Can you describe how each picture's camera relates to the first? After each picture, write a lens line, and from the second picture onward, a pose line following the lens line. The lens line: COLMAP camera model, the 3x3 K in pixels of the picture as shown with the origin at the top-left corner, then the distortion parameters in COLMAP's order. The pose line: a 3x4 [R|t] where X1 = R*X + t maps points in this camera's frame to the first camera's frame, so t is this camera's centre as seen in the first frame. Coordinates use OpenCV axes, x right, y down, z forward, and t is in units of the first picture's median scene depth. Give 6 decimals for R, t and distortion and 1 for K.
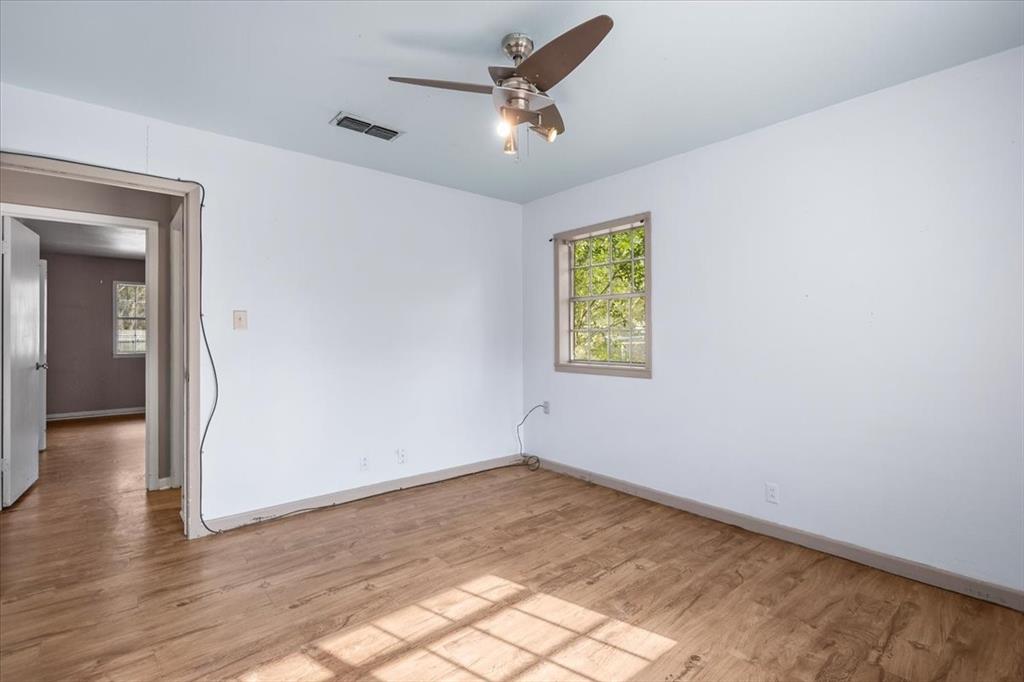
lens RADIAL K [[476.0, 0, 513.0], [0, 476.0, 350.6], [0, 0, 1]] dist [0.011957, -0.006849]
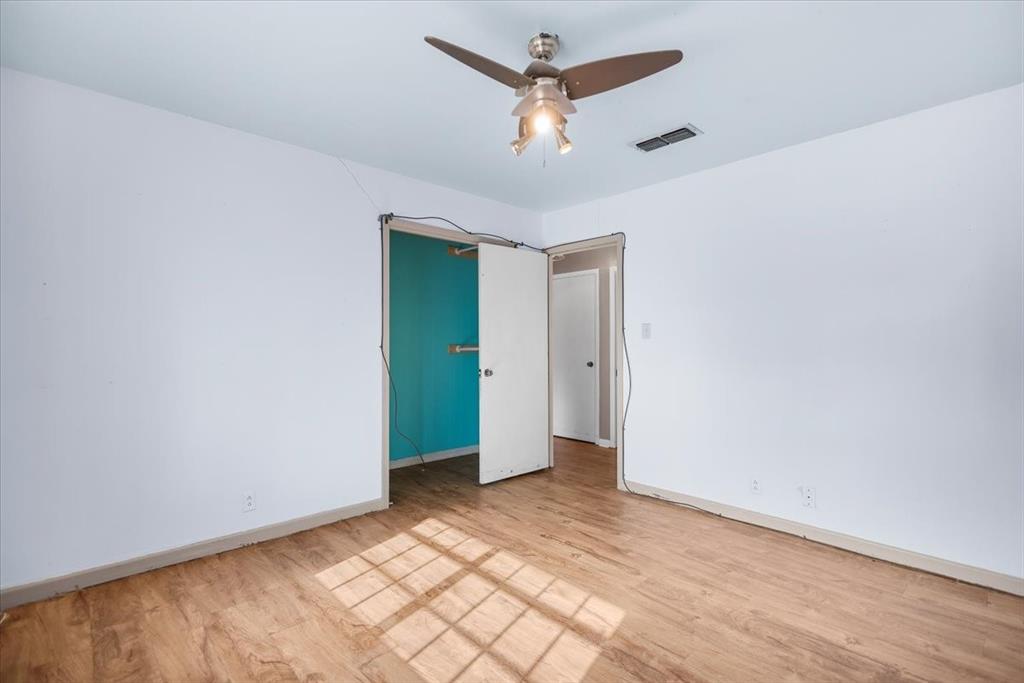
lens RADIAL K [[476.0, 0, 513.0], [0, 476.0, 351.1], [0, 0, 1]] dist [0.011957, -0.006849]
pose [[0.049111, 0.017313, -0.998643, 0.744166], [-0.036577, 0.999210, 0.015524, -0.016715], [0.998123, 0.035765, 0.049706, 0.668717]]
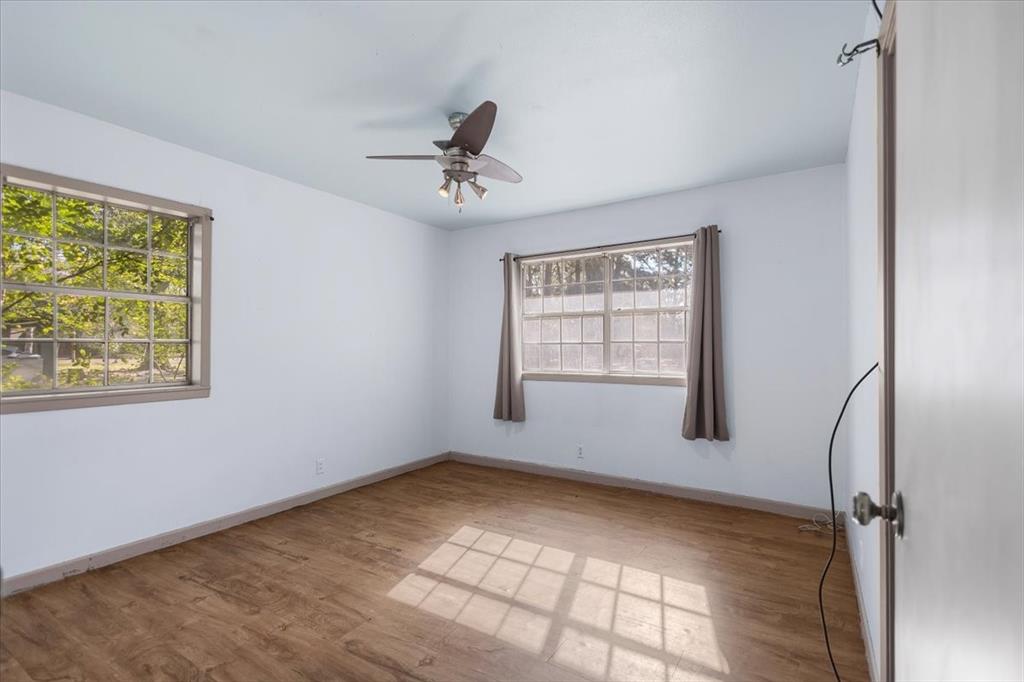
lens RADIAL K [[476.0, 0, 513.0], [0, 476.0, 350.6], [0, 0, 1]] dist [0.011957, -0.006849]
pose [[-0.295094, 0.000654, 0.955468, -0.952142], [0.035729, 0.999308, 0.010351, -0.018123], [-0.954800, 0.037193, -0.294913, 0.937205]]
